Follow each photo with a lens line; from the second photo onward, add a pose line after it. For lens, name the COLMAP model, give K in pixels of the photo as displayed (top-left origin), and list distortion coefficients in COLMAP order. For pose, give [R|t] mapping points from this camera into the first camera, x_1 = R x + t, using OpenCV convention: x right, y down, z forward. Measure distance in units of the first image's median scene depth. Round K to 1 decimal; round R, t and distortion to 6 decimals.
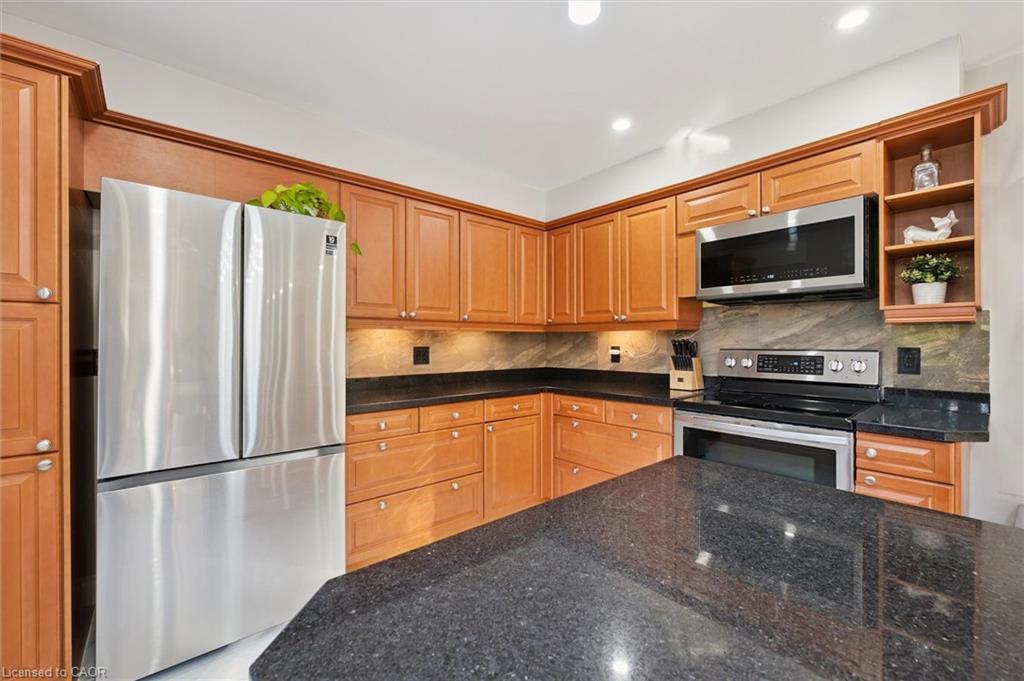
lens RADIAL K [[409.8, 0, 506.9], [0, 409.8, 338.9], [0, 0, 1]] dist [0.000669, 0.000065]
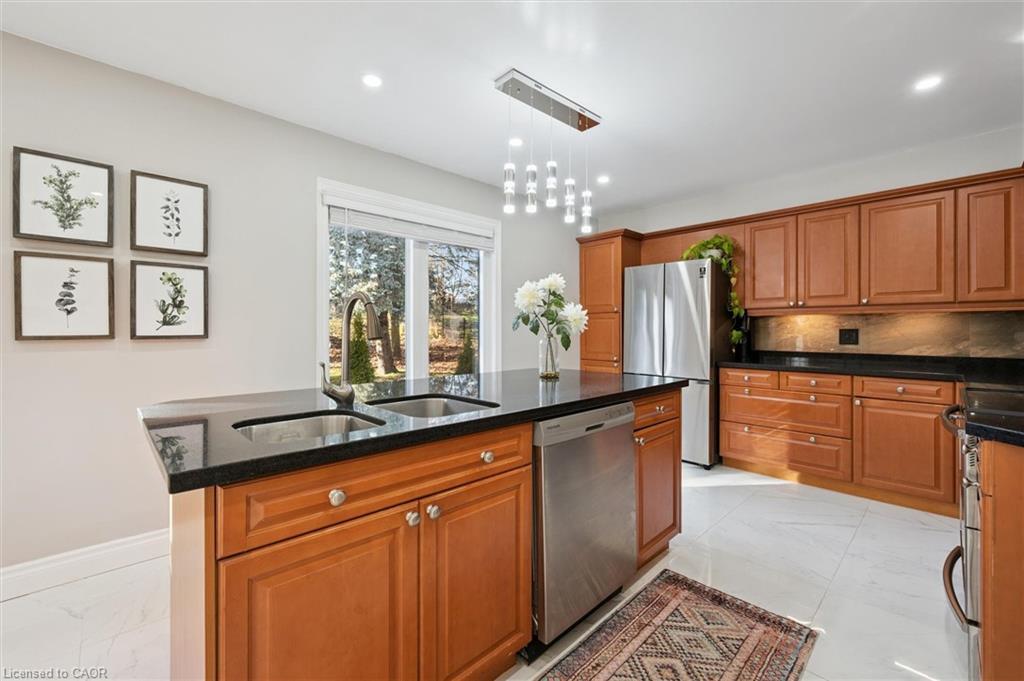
lens RADIAL K [[409.8, 0, 506.9], [0, 409.8, 338.9], [0, 0, 1]] dist [0.000669, 0.000065]
pose [[0.059315, 0.019350, -0.998052, 0.867264], [0.004073, 0.999799, 0.019626, 0.020514], [0.998231, -0.005229, 0.059224, -0.000947]]
